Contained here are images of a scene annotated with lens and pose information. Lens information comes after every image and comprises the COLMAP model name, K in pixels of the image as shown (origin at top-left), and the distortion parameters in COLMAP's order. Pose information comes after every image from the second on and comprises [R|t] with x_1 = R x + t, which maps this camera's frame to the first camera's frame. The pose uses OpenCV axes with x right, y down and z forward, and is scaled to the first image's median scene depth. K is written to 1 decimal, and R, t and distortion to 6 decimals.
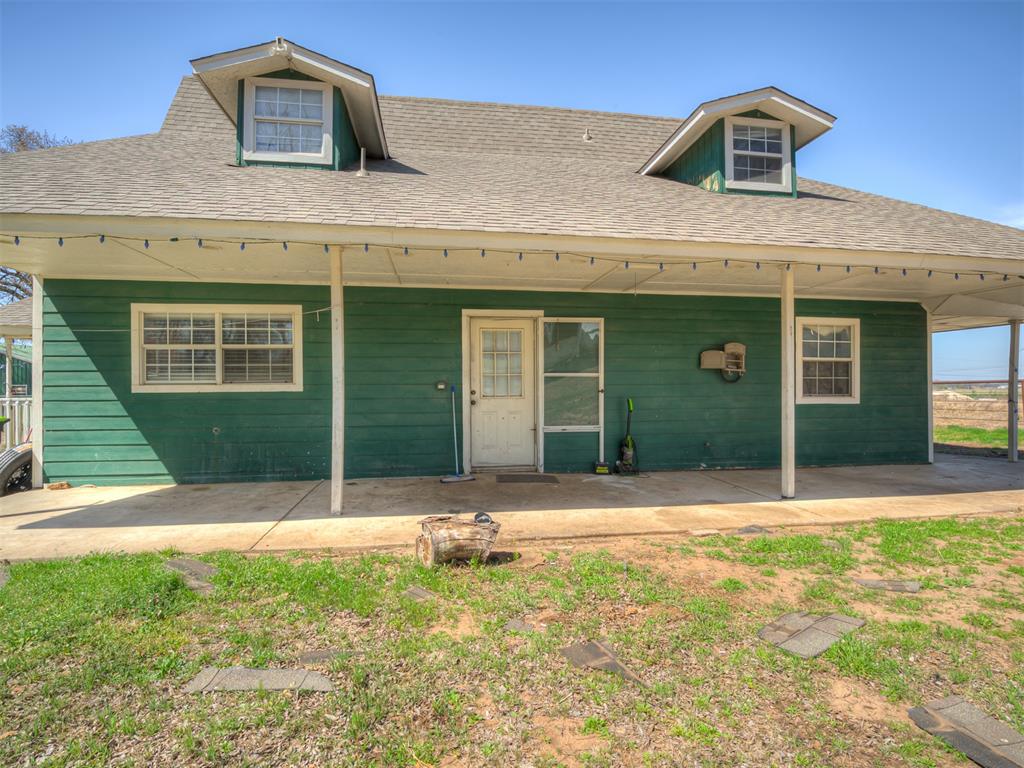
lens RADIAL K [[511.3, 0, 509.1], [0, 511.3, 380.2], [0, 0, 1]] dist [-0.030818, 0.000068]
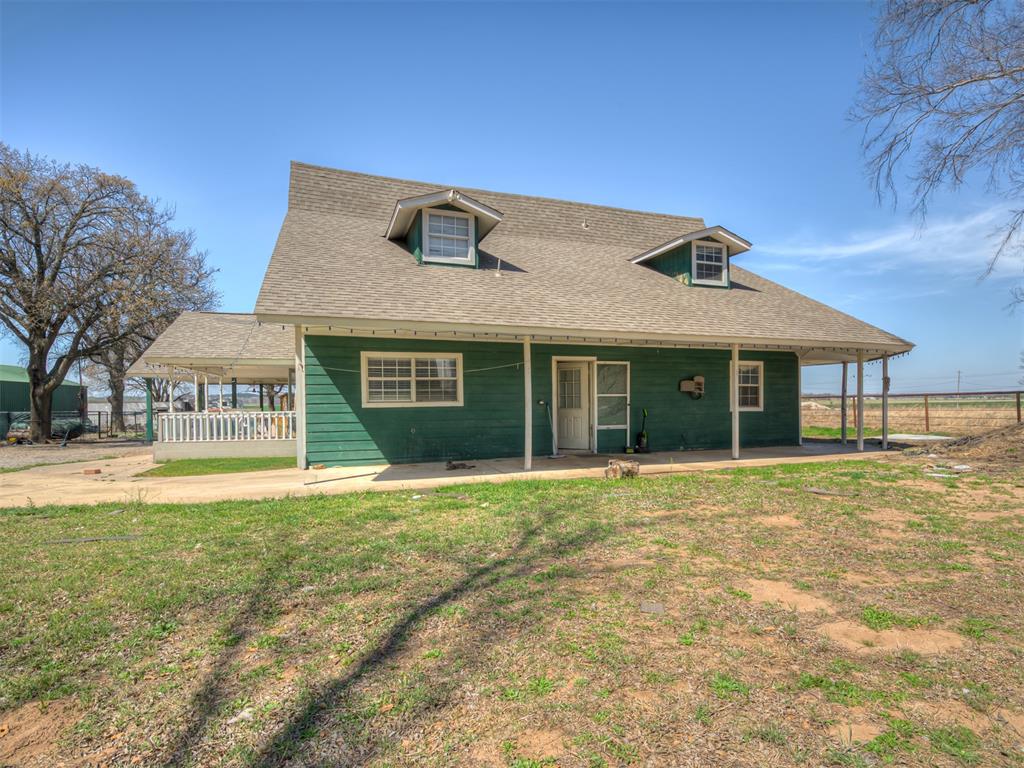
lens RADIAL K [[511.3, 0, 514.3], [0, 511.3, 393.7], [0, 0, 1]] dist [-0.030818, 0.000068]
pose [[0.982223, -0.002008, 0.187705, -0.505672], [0.001866, 0.999998, 0.000934, -0.017377], [-0.187706, -0.000567, 0.982225, -0.588996]]
